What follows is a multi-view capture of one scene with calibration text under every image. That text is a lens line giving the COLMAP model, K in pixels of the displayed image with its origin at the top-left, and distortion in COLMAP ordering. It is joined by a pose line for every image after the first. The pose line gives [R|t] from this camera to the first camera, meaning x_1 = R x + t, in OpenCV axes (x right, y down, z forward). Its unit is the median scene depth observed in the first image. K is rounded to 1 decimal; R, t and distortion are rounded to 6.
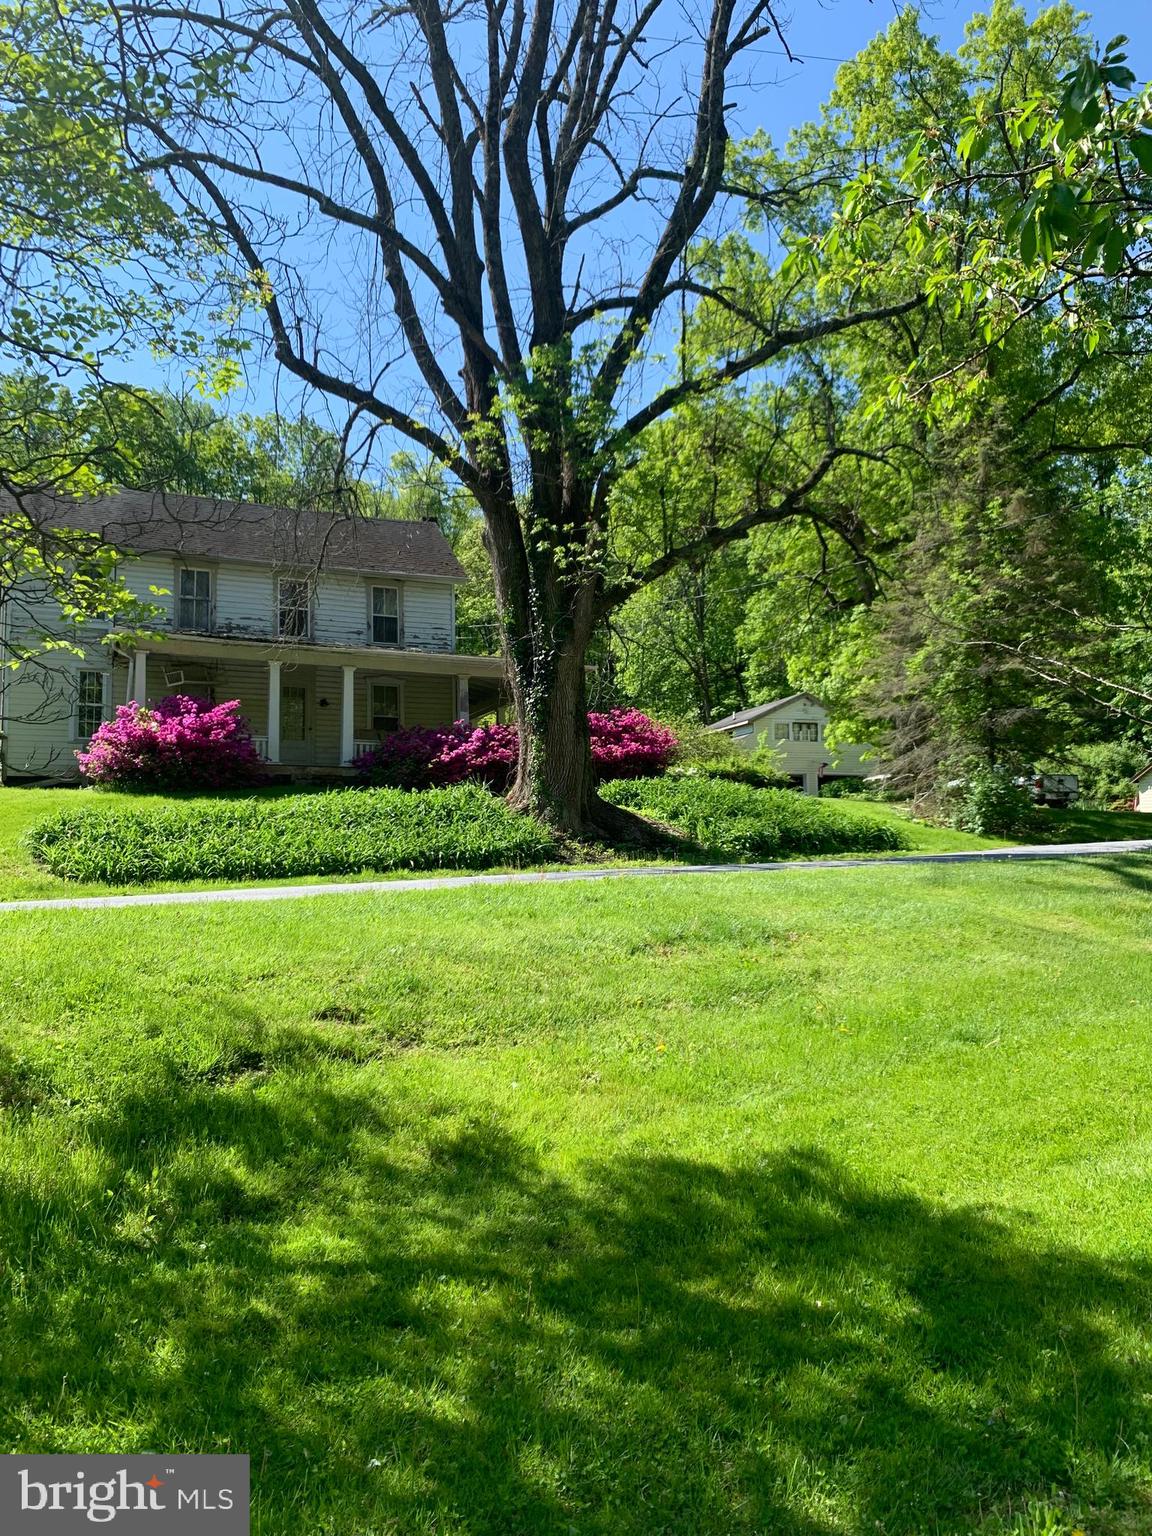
lens RADIAL K [[1226.2, 0, 576.0], [0, 1226.2, 768.0], [0, 0, 1]] dist [0.001108, -0.000389]
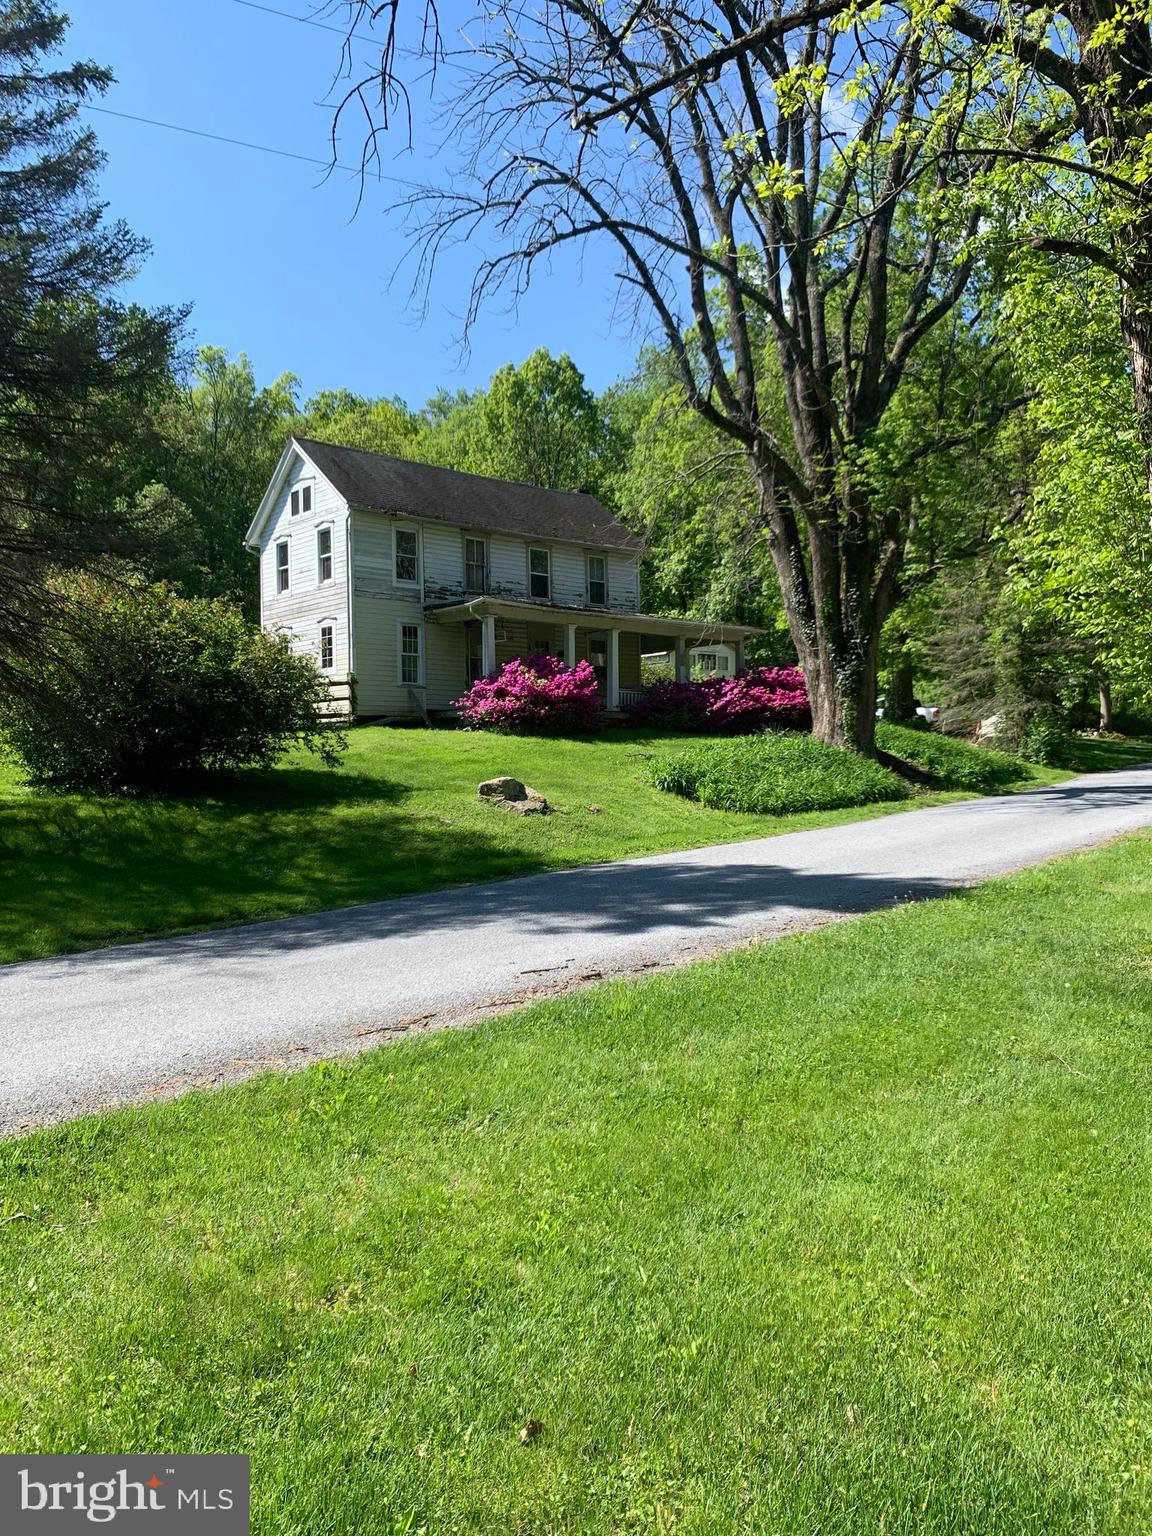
lens RADIAL K [[1226.2, 0, 576.0], [0, 1226.2, 768.0], [0, 0, 1]] dist [0.001108, -0.000389]
pose [[0.949914, -0.000788, 0.312512, -0.667405], [-0.023922, 0.996879, 0.075228, -0.038544], [-0.311596, -0.078936, 0.946930, -0.180829]]
